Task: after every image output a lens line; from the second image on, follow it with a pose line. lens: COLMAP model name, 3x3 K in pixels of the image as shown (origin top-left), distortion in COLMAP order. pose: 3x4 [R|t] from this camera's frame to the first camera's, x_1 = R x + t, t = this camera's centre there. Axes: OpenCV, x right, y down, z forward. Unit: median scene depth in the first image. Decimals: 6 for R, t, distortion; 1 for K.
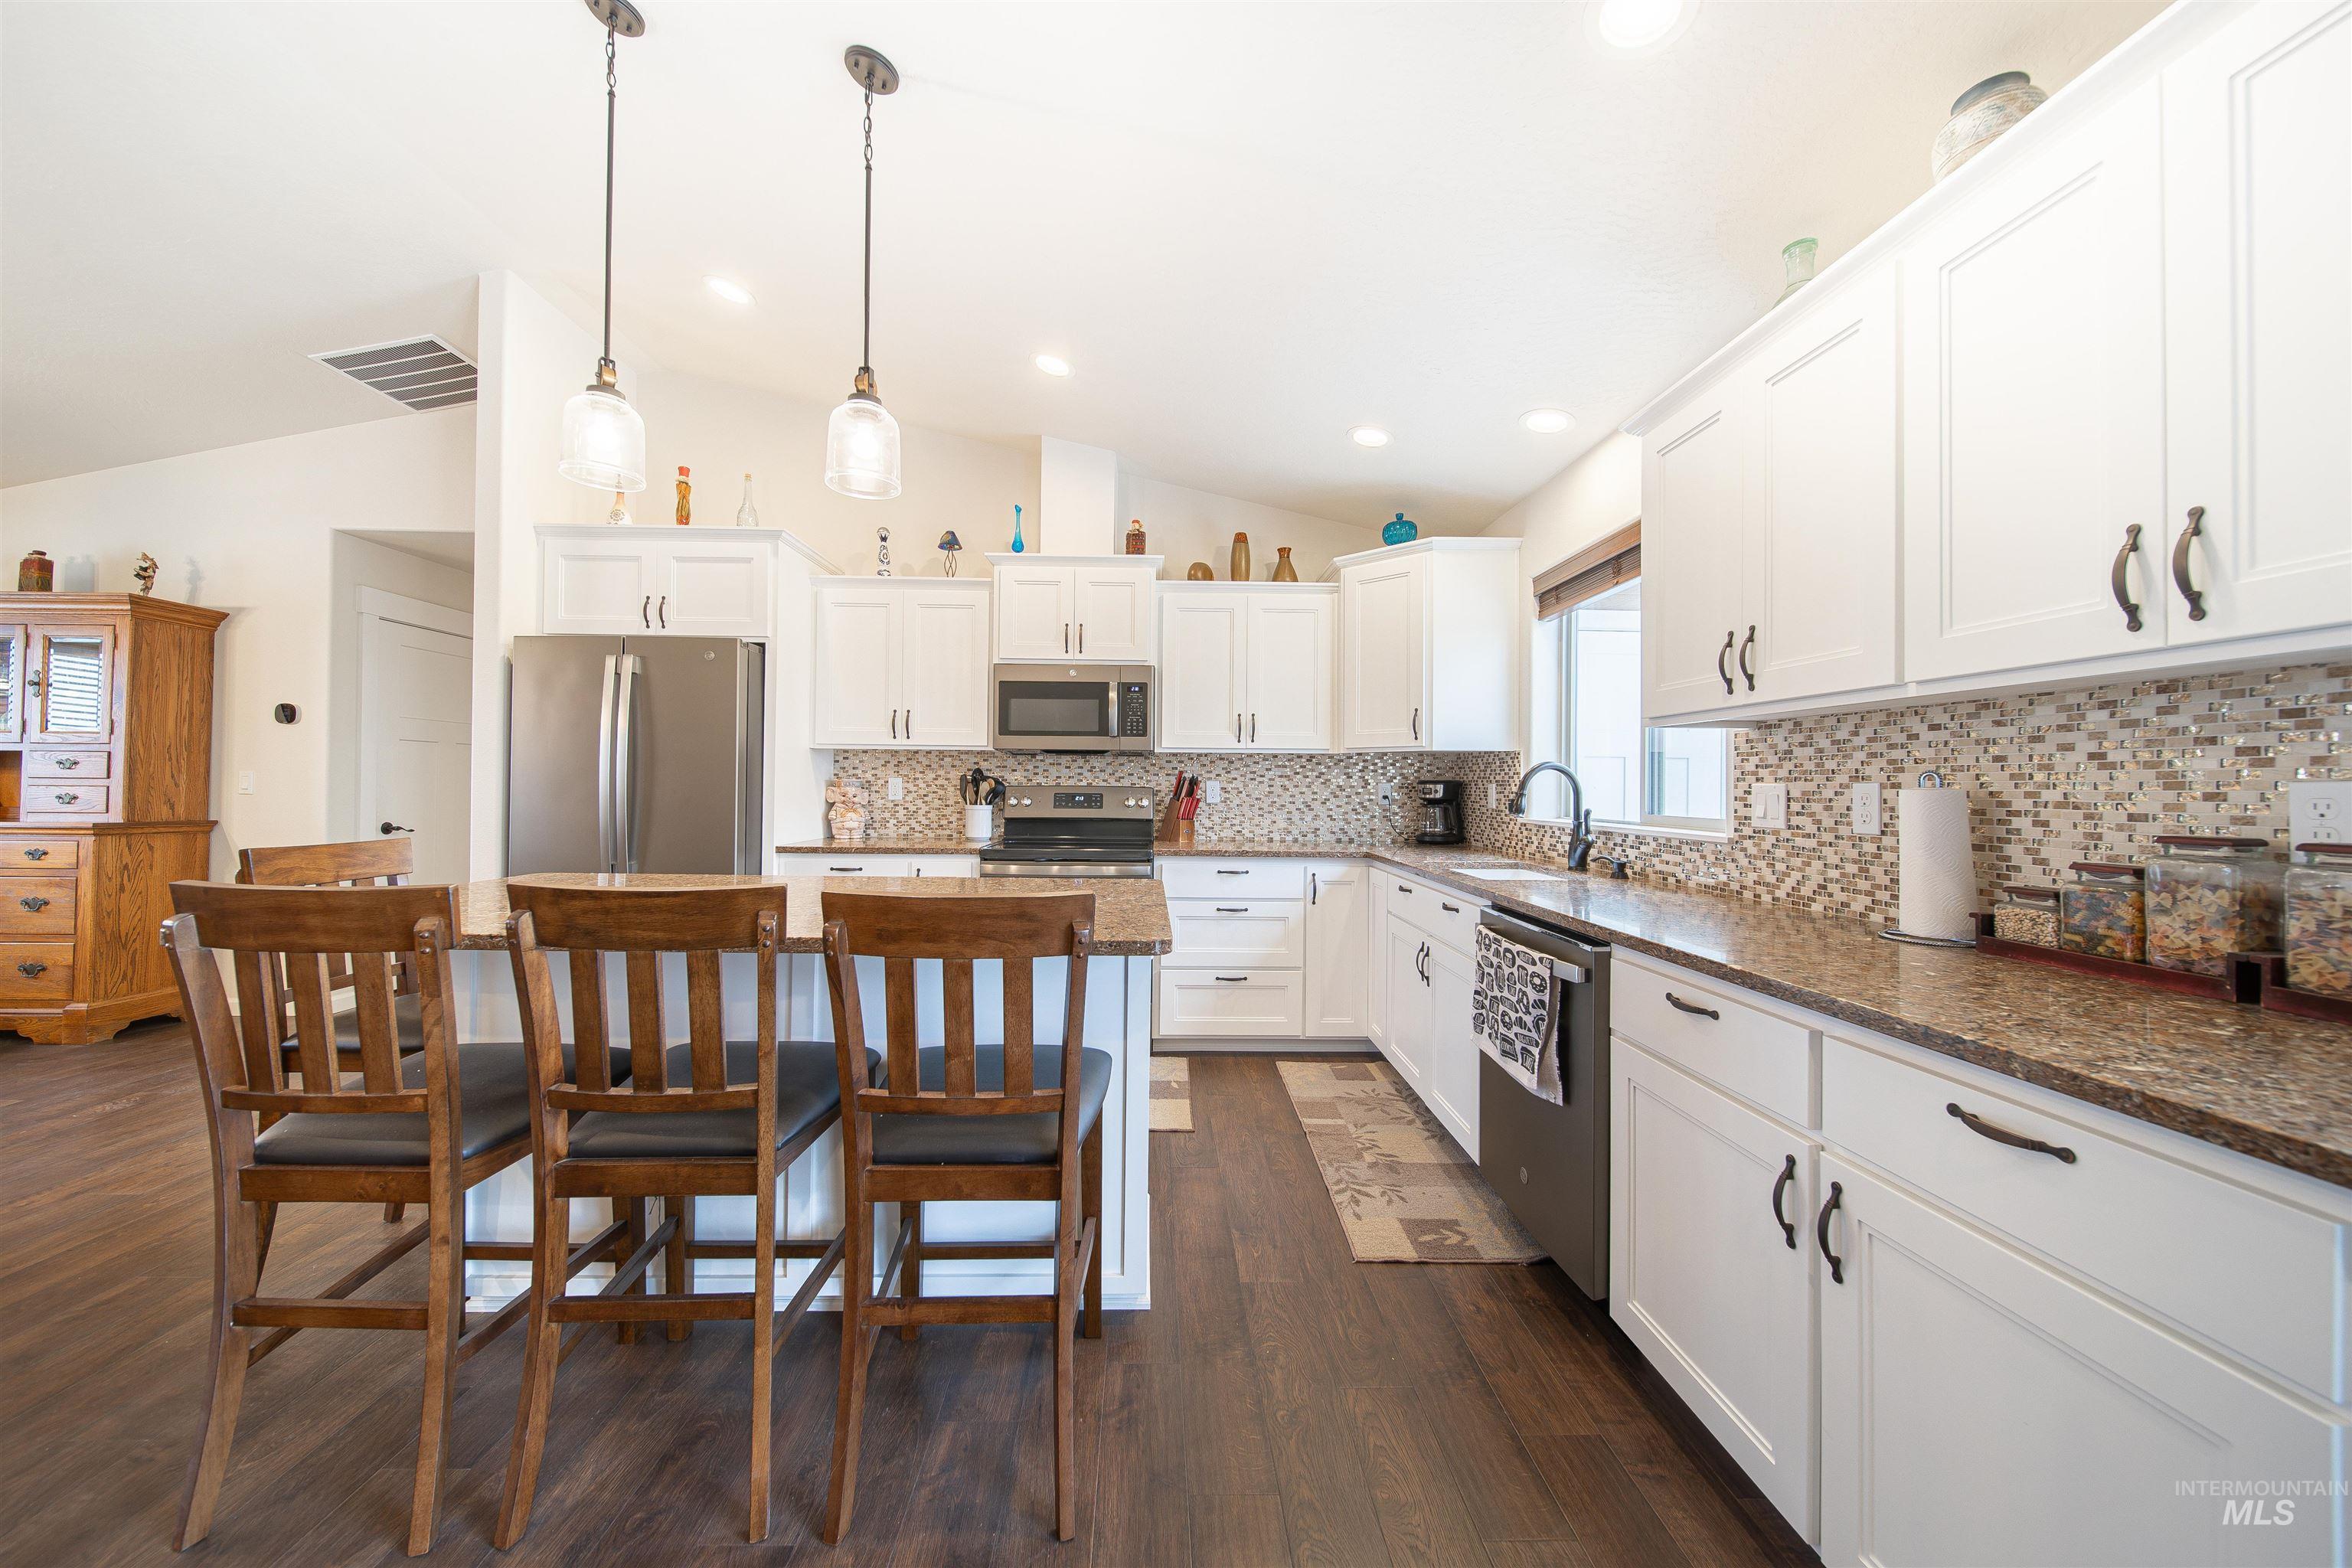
lens RADIAL K [[821.5, 0, 1177.7], [0, 821.5, 782.5], [0, 0, 1]] dist [-0.002915, -0.000252]
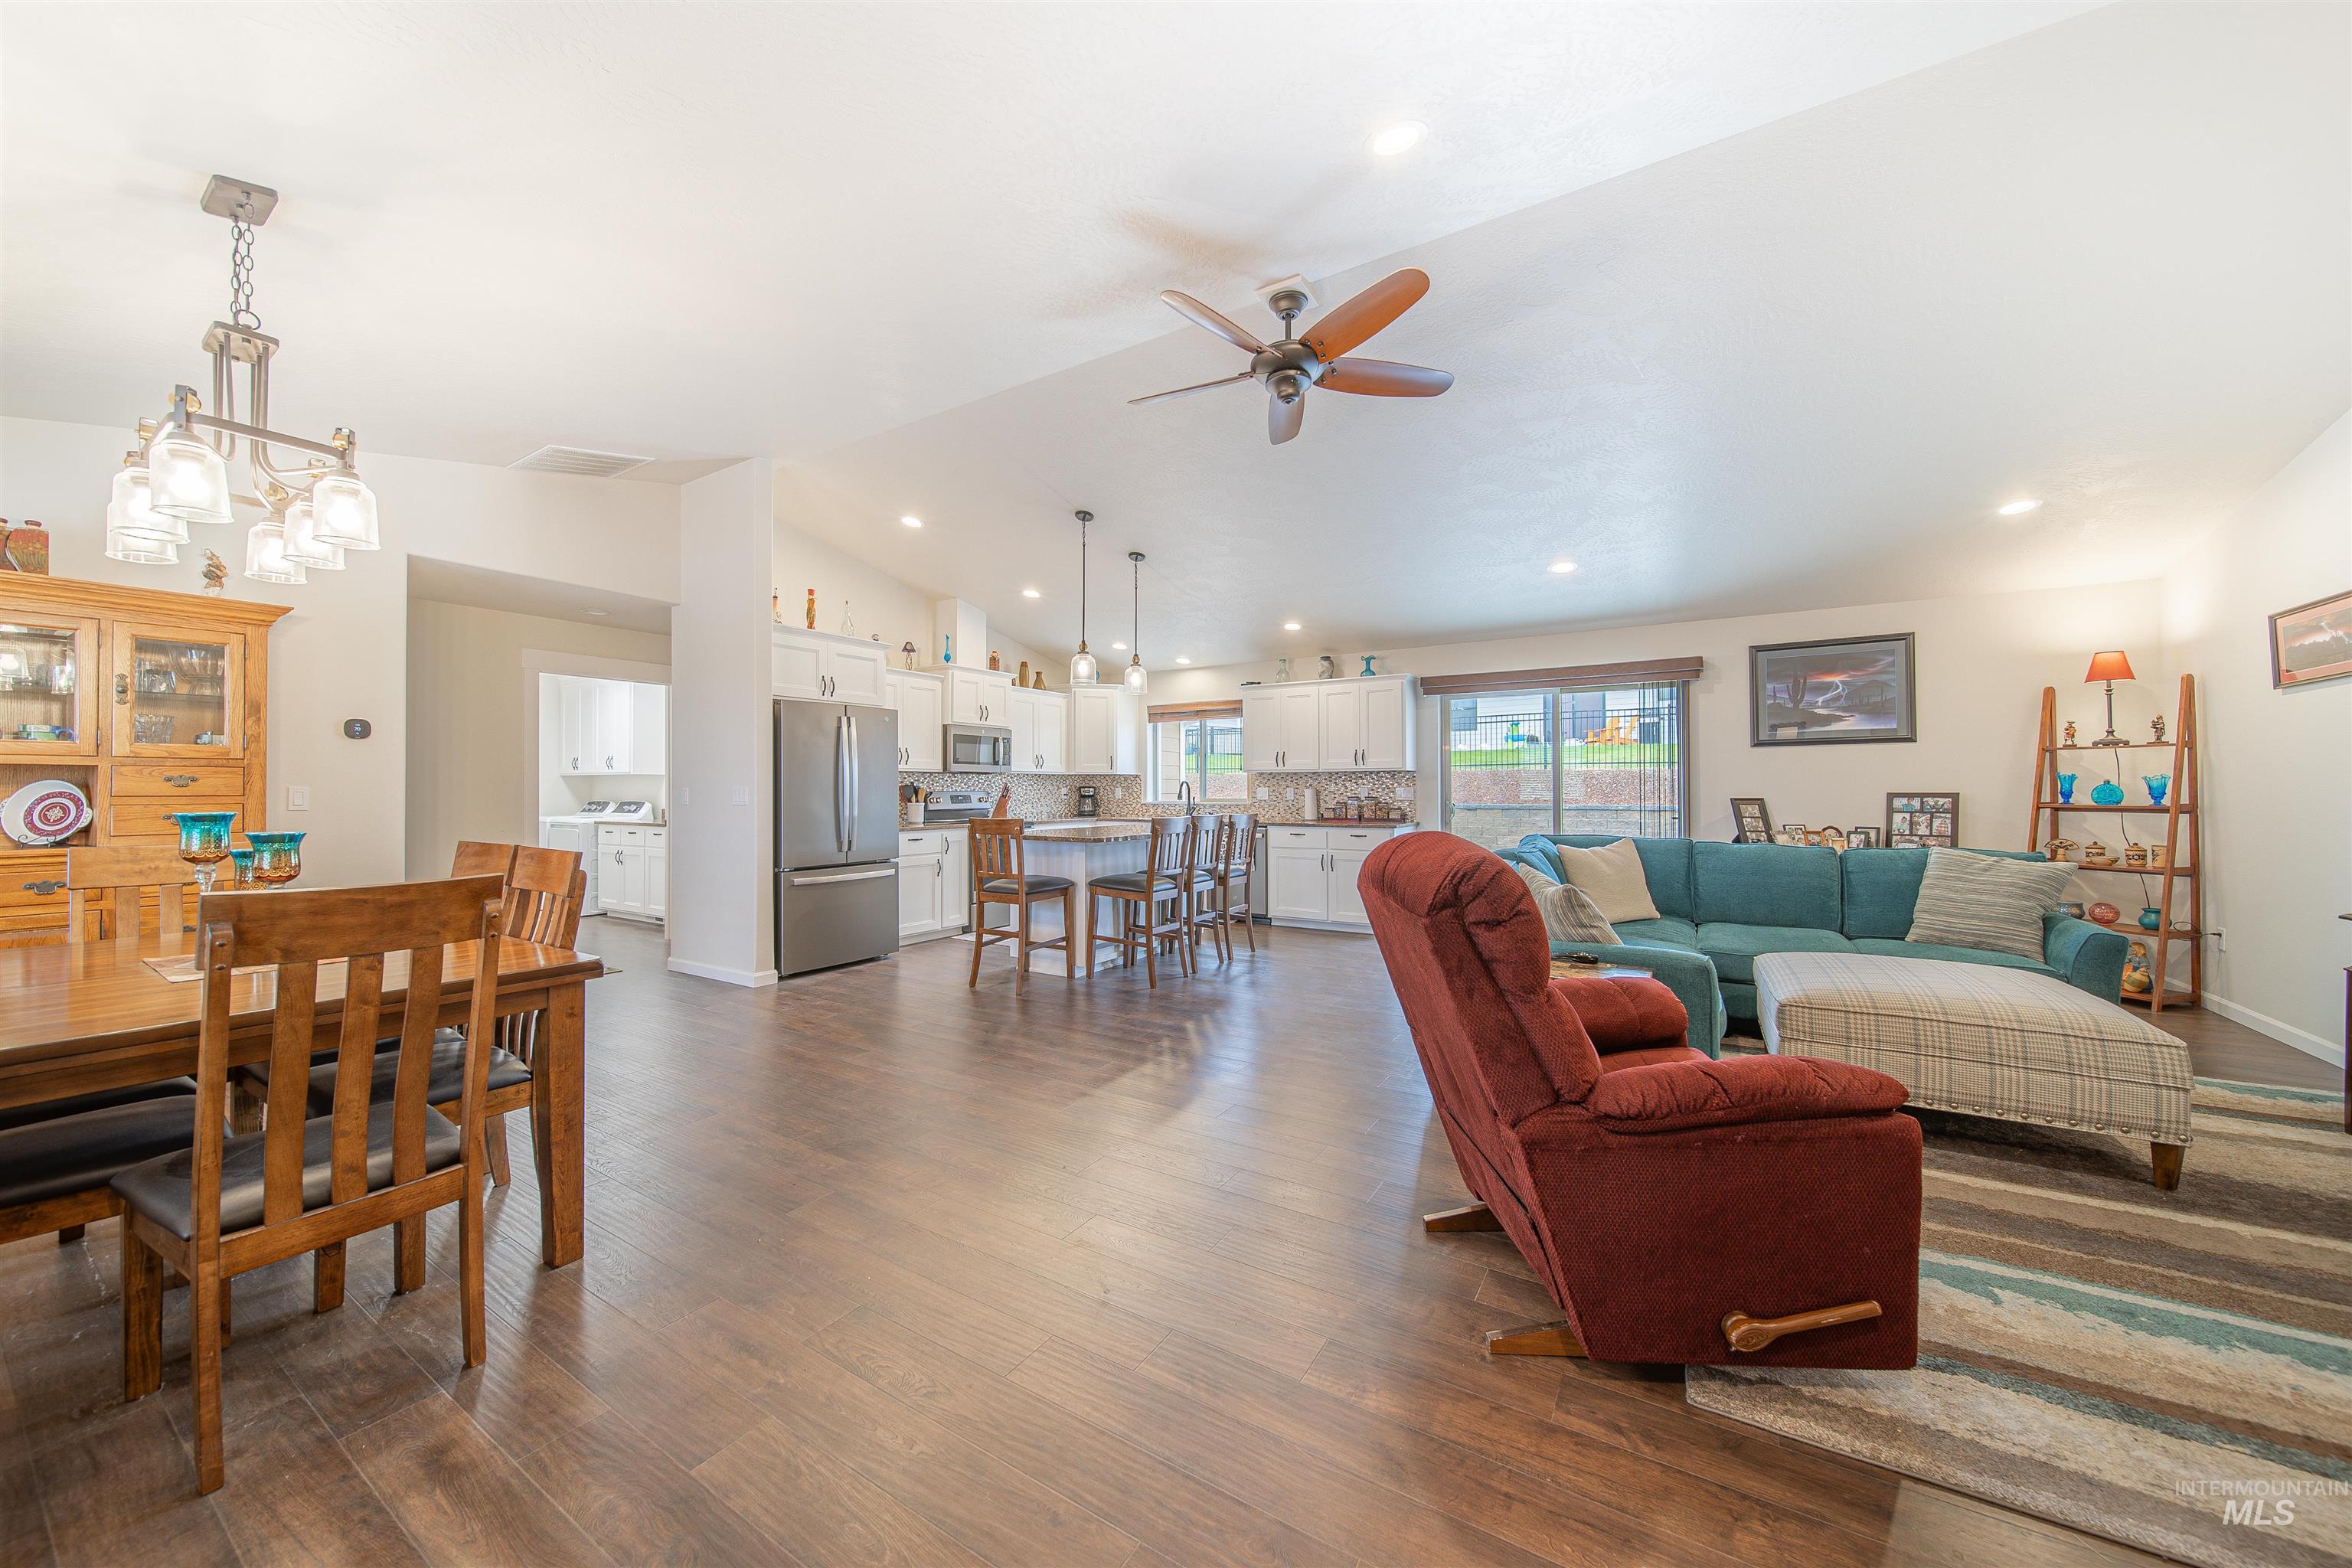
lens RADIAL K [[821.5, 0, 1177.6], [0, 821.5, 783.1], [0, 0, 1]] dist [-0.002915, -0.000252]
pose [[0.556610, -0.003142, 0.830768, -1.434396], [0.003481, 0.999993, 0.001450, -0.016448], [-0.830767, 0.002084, 0.556617, -0.421906]]
